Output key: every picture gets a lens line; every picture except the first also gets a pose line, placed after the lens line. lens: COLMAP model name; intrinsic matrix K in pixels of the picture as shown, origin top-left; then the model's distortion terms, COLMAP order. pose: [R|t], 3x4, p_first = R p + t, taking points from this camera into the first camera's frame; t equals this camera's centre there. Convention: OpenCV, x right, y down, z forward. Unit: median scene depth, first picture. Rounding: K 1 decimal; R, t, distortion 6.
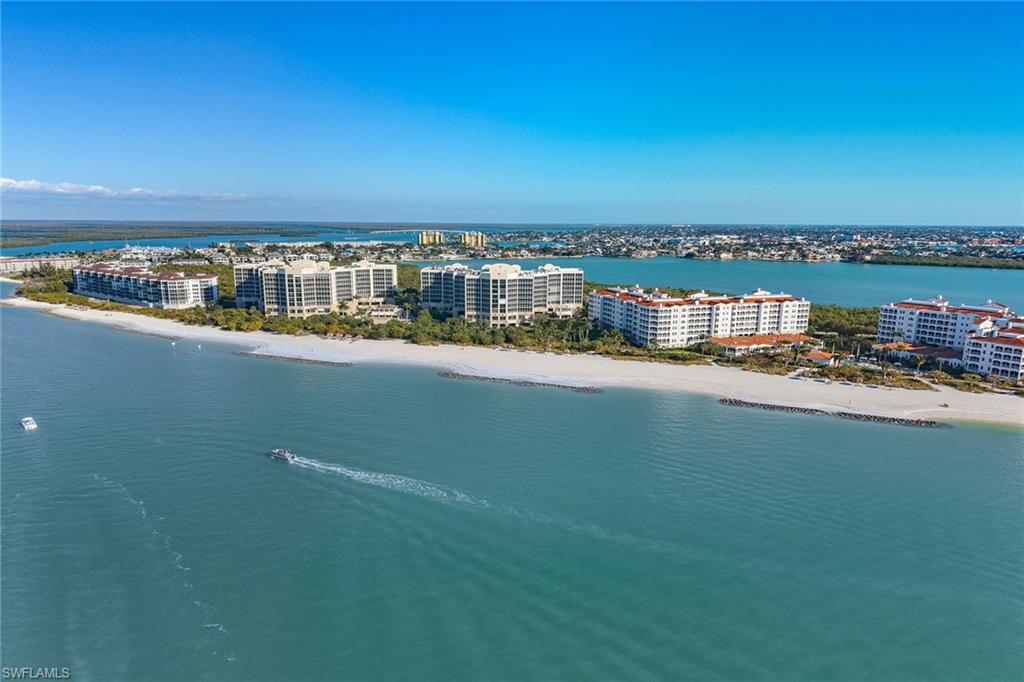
lens RADIAL K [[684.9, 0, 511.0], [0, 684.9, 340.0], [0, 0, 1]] dist [0.009848, 0.000256]
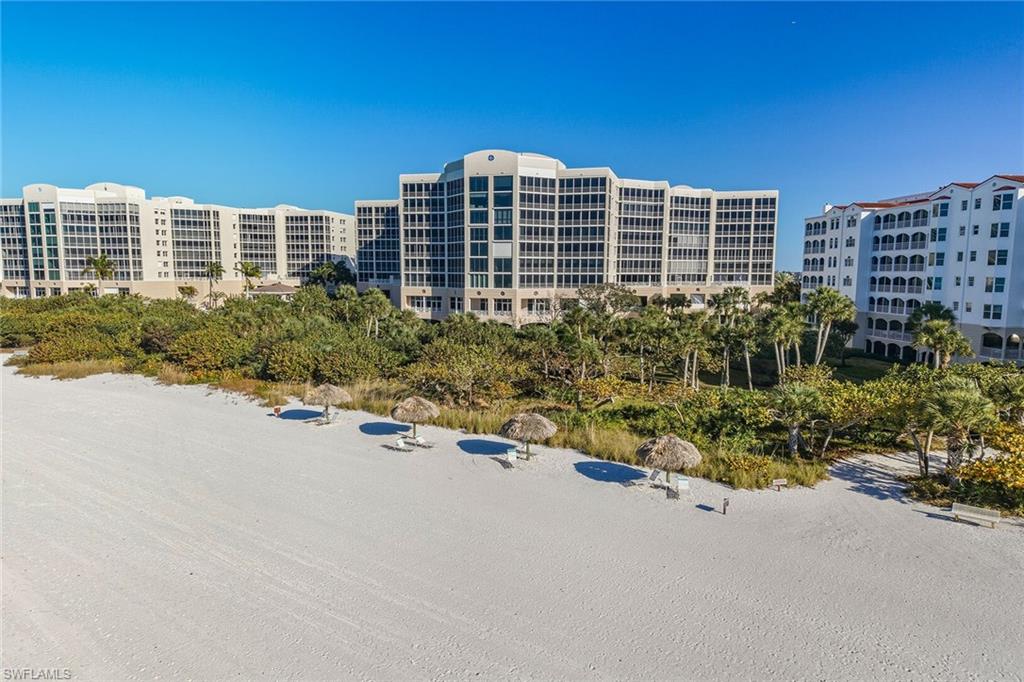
lens RADIAL K [[684.9, 0, 509.5], [0, 684.9, 345.0], [0, 0, 1]] dist [0.009848, 0.000256]
pose [[0.969805, 0.025072, -0.242589, 0.065879], [-0.041051, 0.997291, -0.061038, 0.004688], [0.240401, 0.069153, 0.968207, 0.703954]]
